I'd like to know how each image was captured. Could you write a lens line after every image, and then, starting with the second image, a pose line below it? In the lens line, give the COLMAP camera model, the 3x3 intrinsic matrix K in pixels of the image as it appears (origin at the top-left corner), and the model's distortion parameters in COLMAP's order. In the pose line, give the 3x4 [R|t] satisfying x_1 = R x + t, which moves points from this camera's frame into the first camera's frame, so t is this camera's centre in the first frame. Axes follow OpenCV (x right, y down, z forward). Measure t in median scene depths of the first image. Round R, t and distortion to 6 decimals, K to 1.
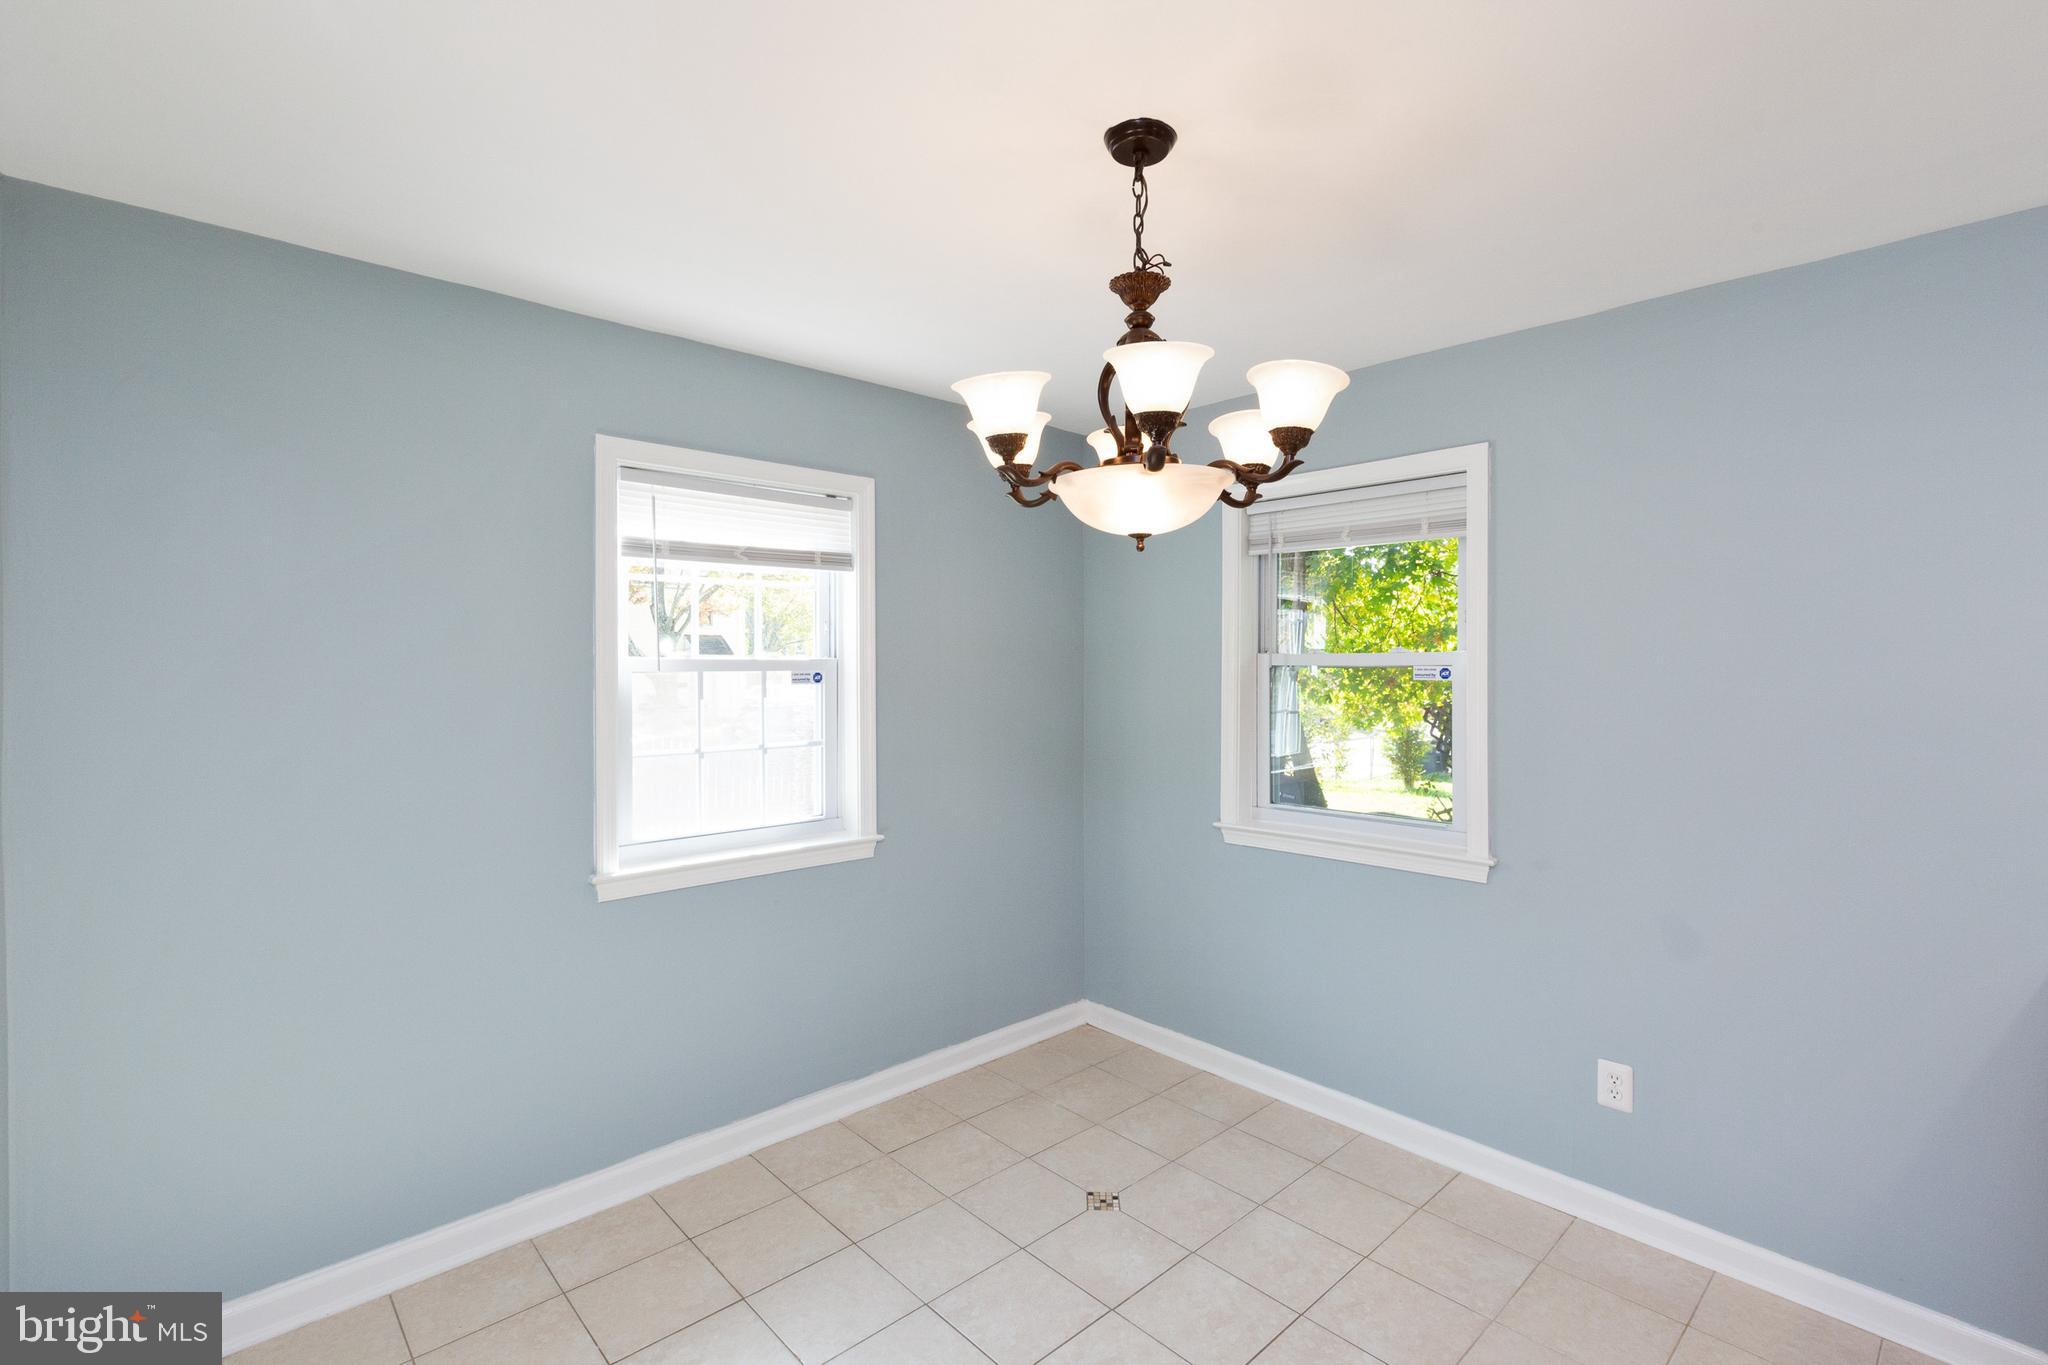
lens RADIAL K [[915.9, 0, 1011.0], [0, 915.9, 689.5], [0, 0, 1]] dist [0.000171, 0.000790]
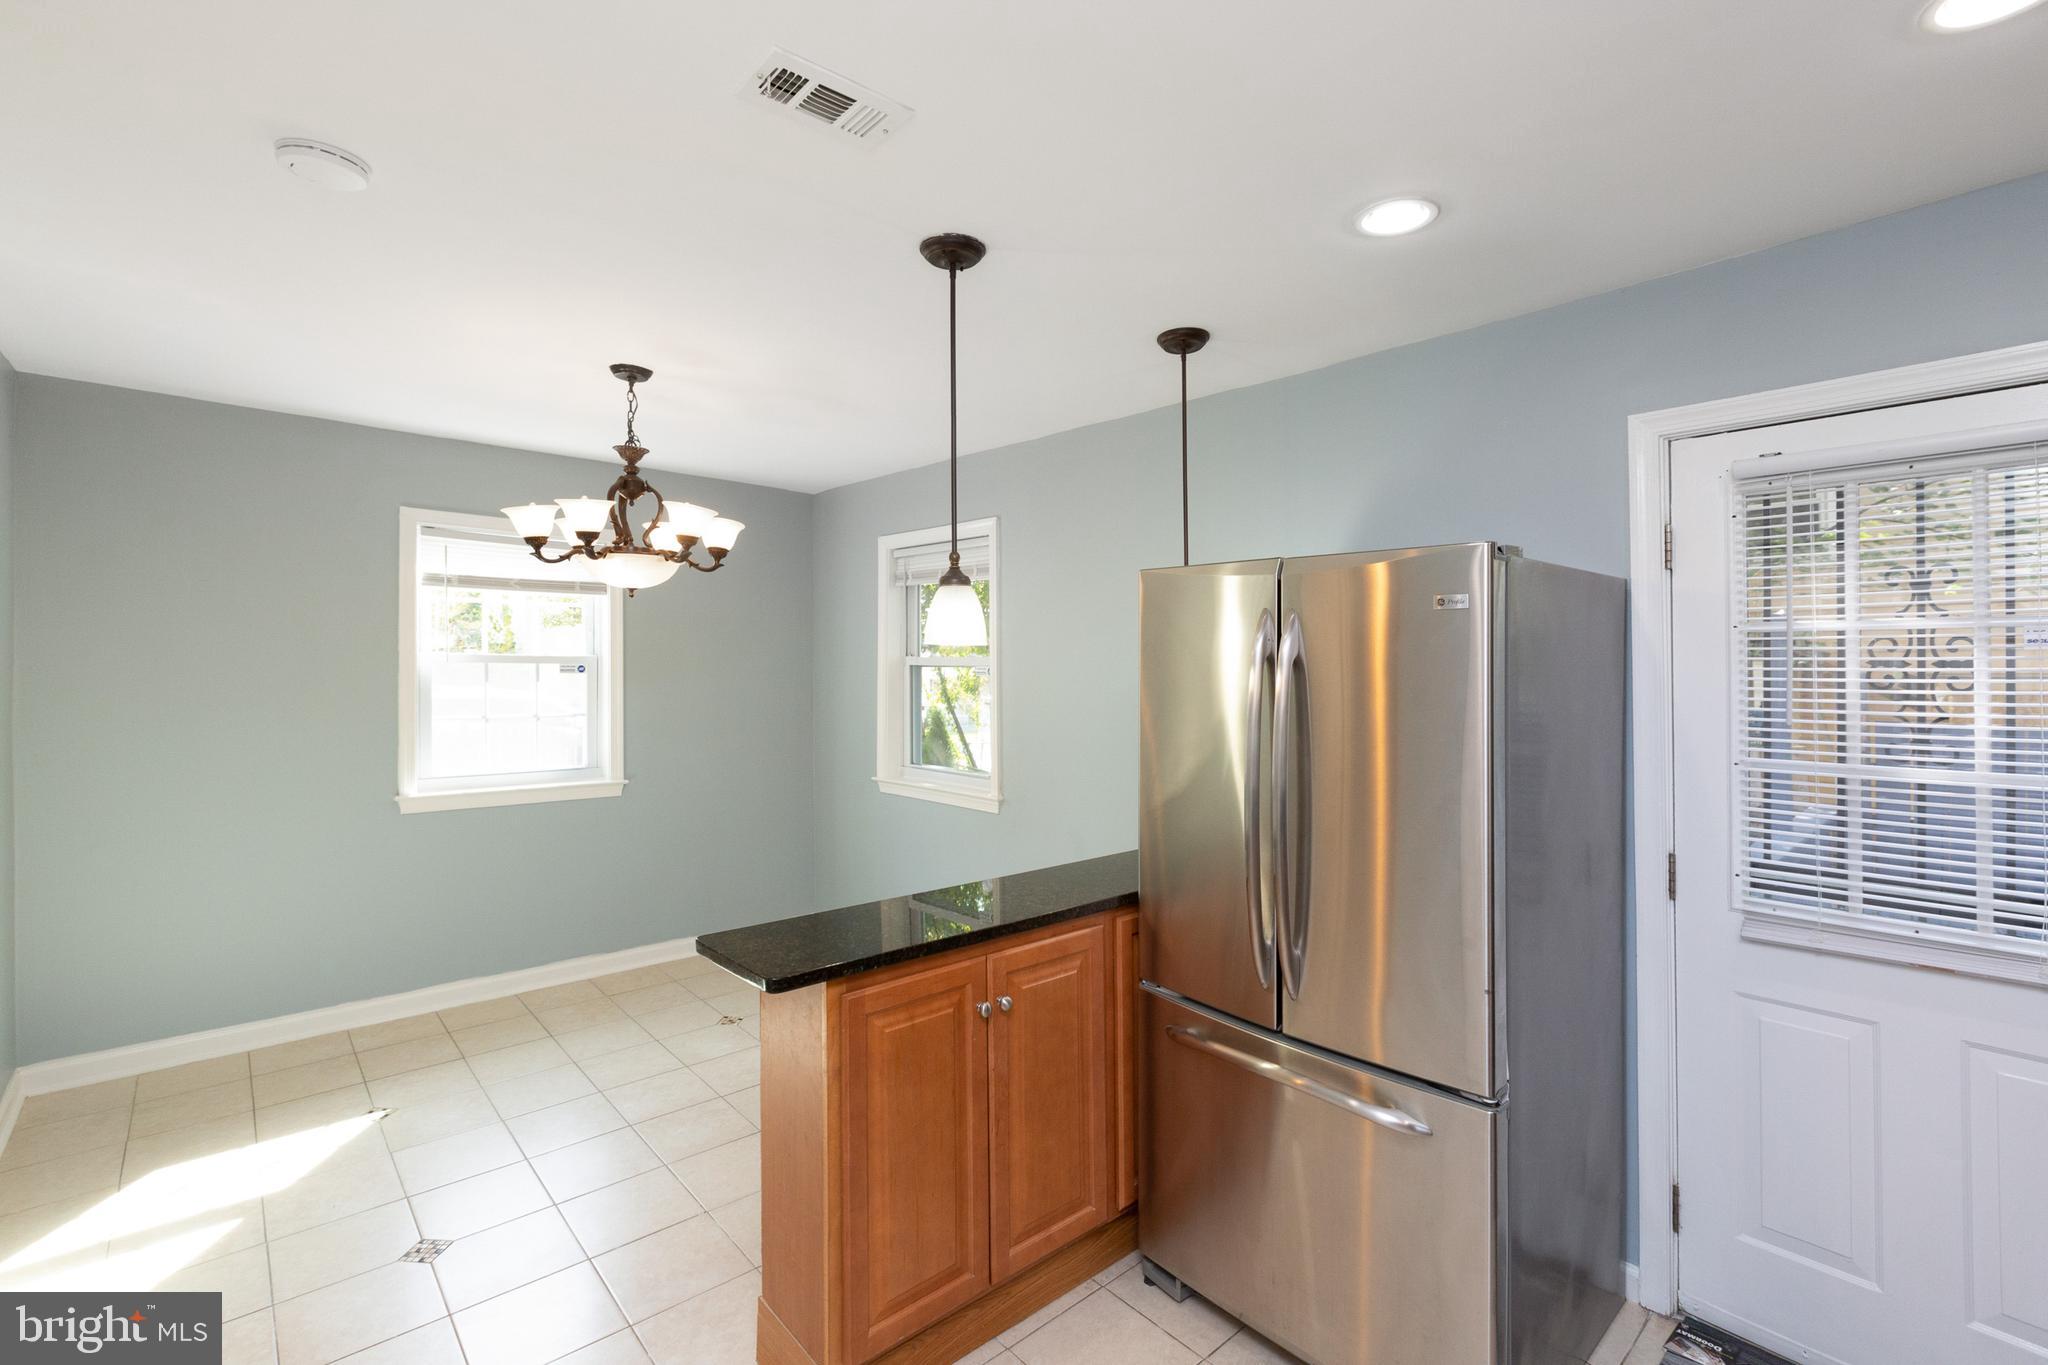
lens RADIAL K [[915.9, 0, 1003.3], [0, 915.9, 686.0], [0, 0, 1]] dist [0.000171, 0.000790]
pose [[0.999689, 0.014463, -0.020330, 0.528243], [-0.014539, 0.999888, -0.003595, 0.010582], [0.020275, 0.003890, 0.999787, -0.455830]]
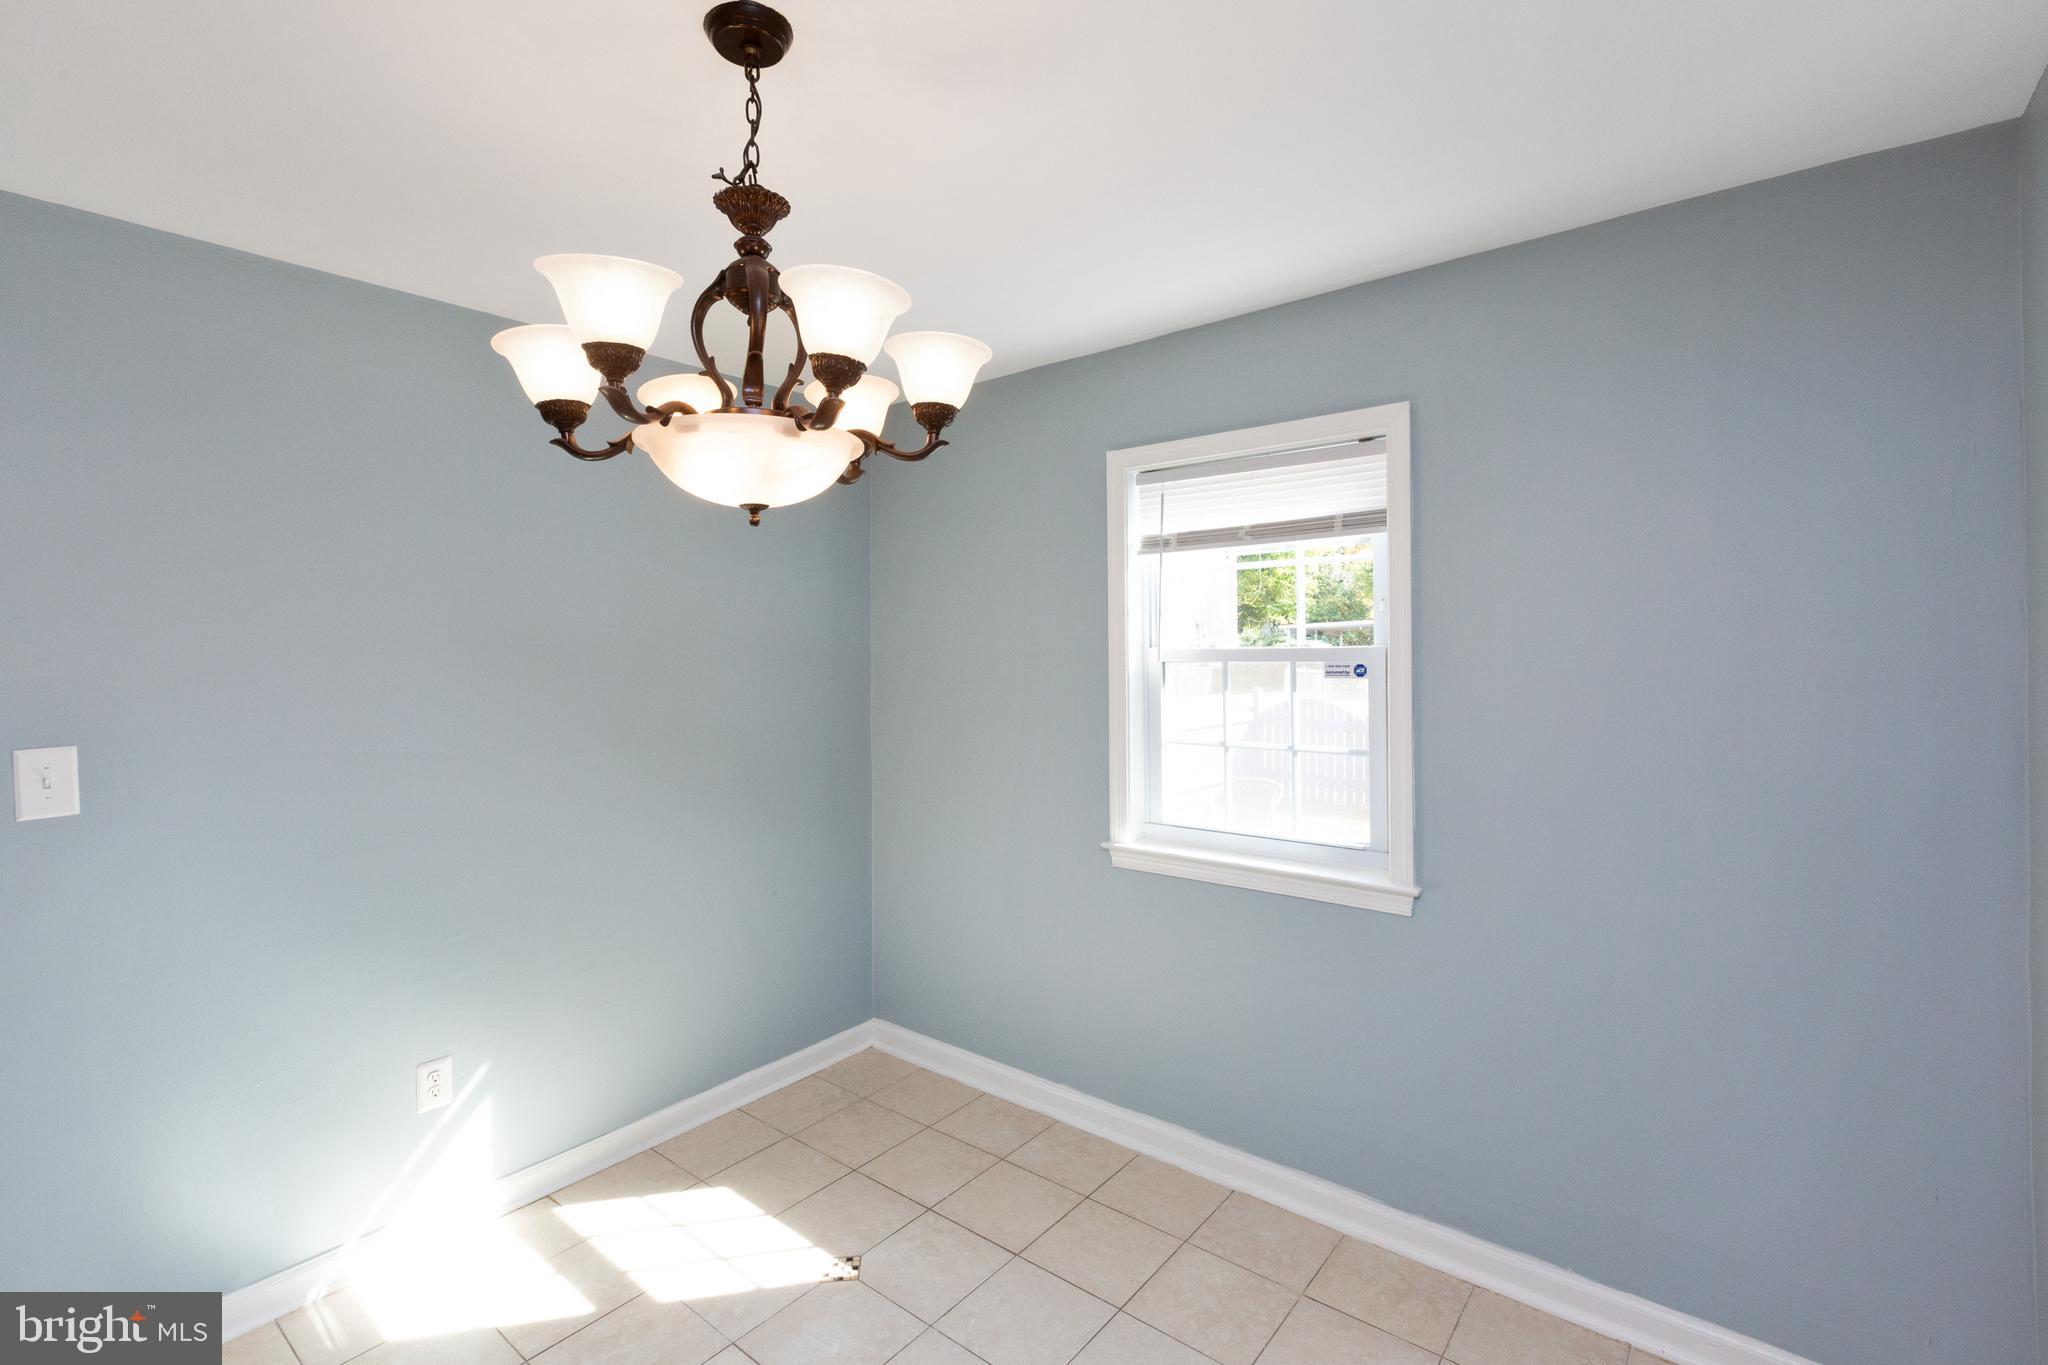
lens RADIAL K [[915.9, 0, 1039.4], [0, 915.9, 667.0], [0, 0, 1]] dist [0.000171, 0.000790]
pose [[0.160914, 0.013928, -0.986870, 0.592223], [-0.022384, 0.999695, 0.010460, -0.020276], [0.986715, 0.020407, 0.161177, 0.666055]]
